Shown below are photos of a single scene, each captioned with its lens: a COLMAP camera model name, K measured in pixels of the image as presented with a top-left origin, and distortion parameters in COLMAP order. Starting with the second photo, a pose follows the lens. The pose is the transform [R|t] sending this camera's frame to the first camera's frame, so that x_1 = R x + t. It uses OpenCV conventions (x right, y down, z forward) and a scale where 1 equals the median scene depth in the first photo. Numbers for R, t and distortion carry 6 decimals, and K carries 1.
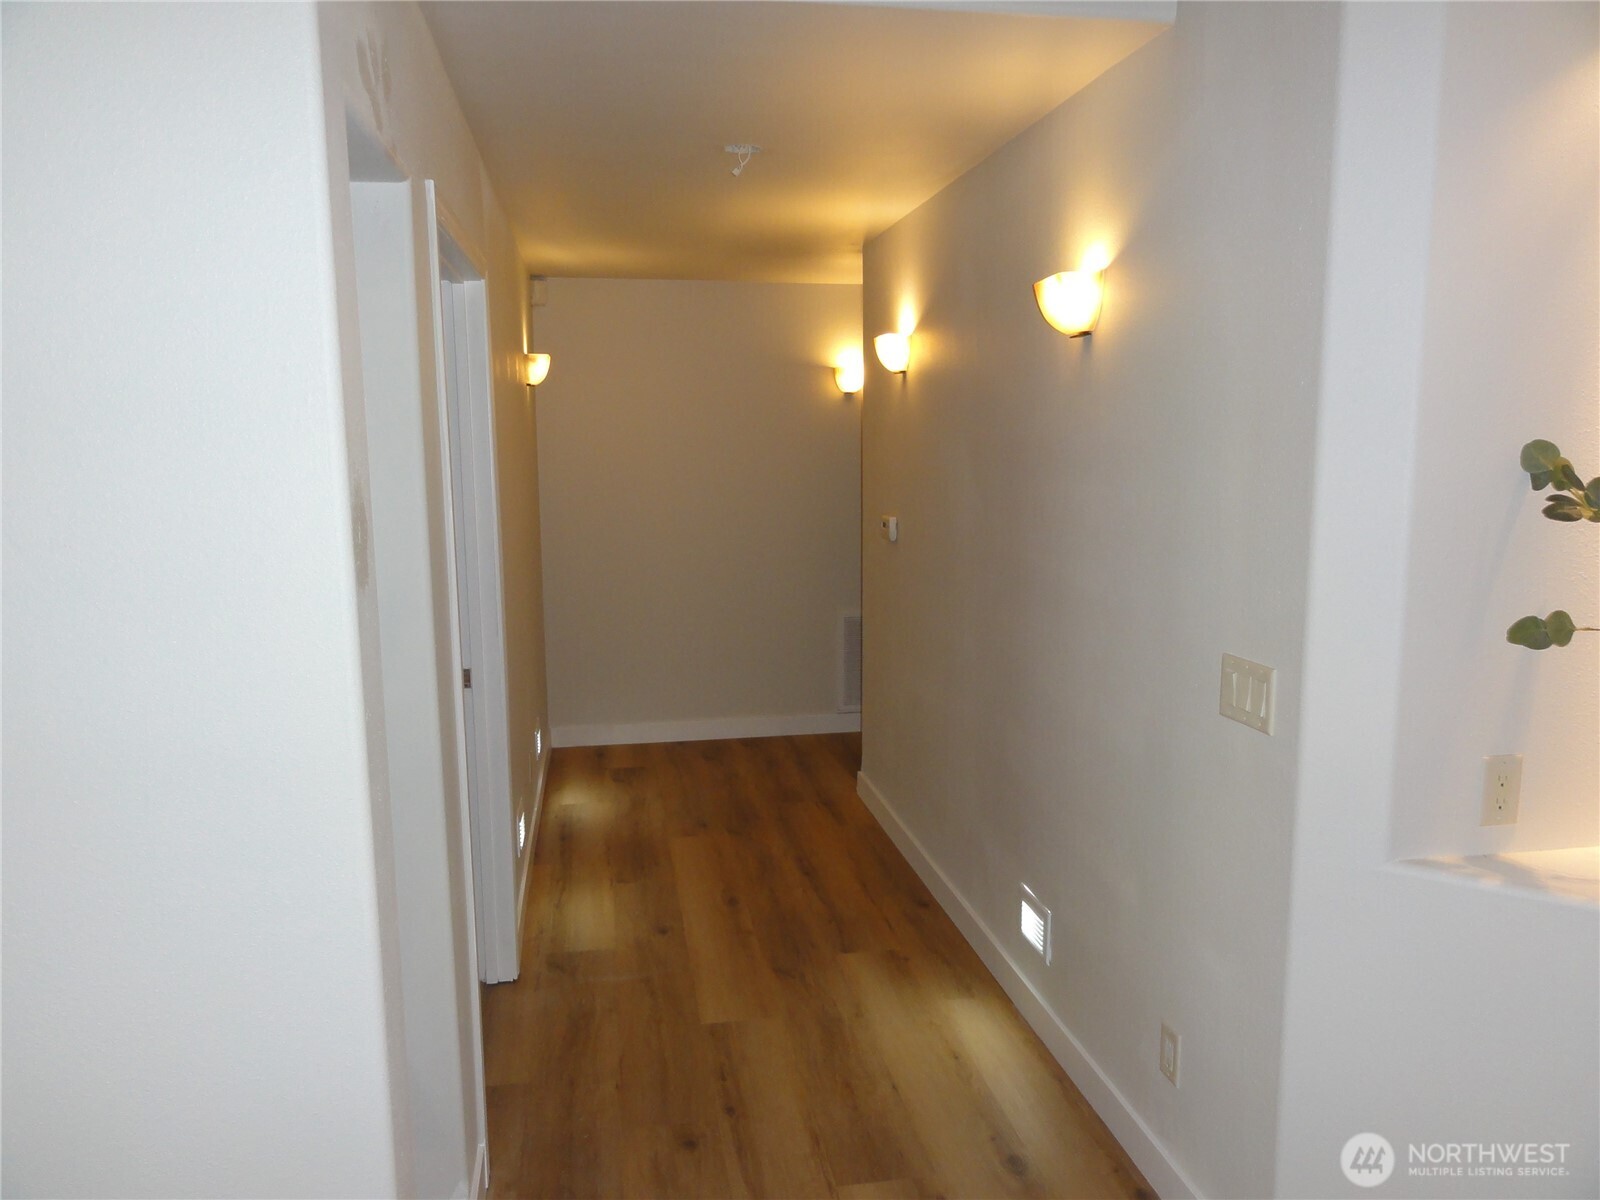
lens RADIAL K [[1124.6, 0, 800.5], [0, 1124.6, 589.8], [0, 0, 1]] dist [-0.005180, -0.011471]
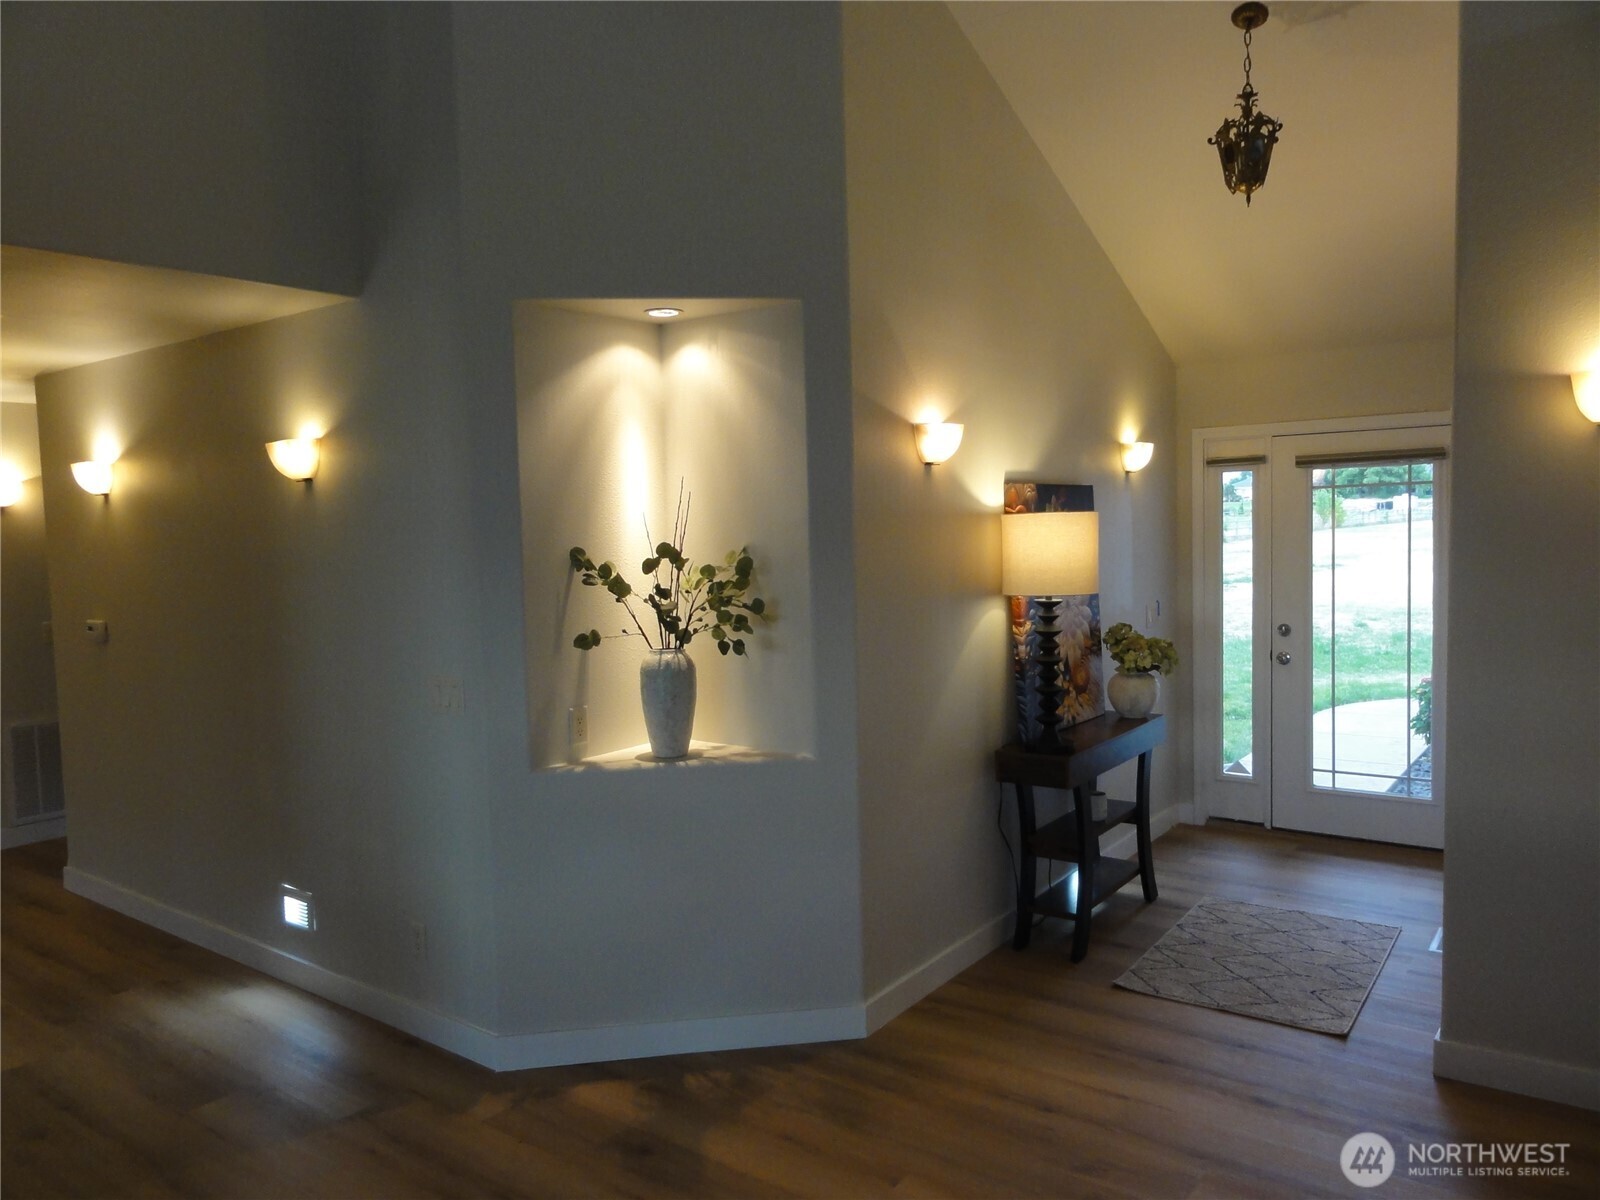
lens RADIAL K [[1124.6, 0, 799.2], [0, 1124.6, 594.9], [0, 0, 1]] dist [-0.005180, -0.011471]
pose [[0.727057, -0.053395, 0.684498, -0.295354], [0.110606, 0.993058, -0.040018, 0.051469], [-0.677610, 0.104805, 0.727916, -0.493655]]
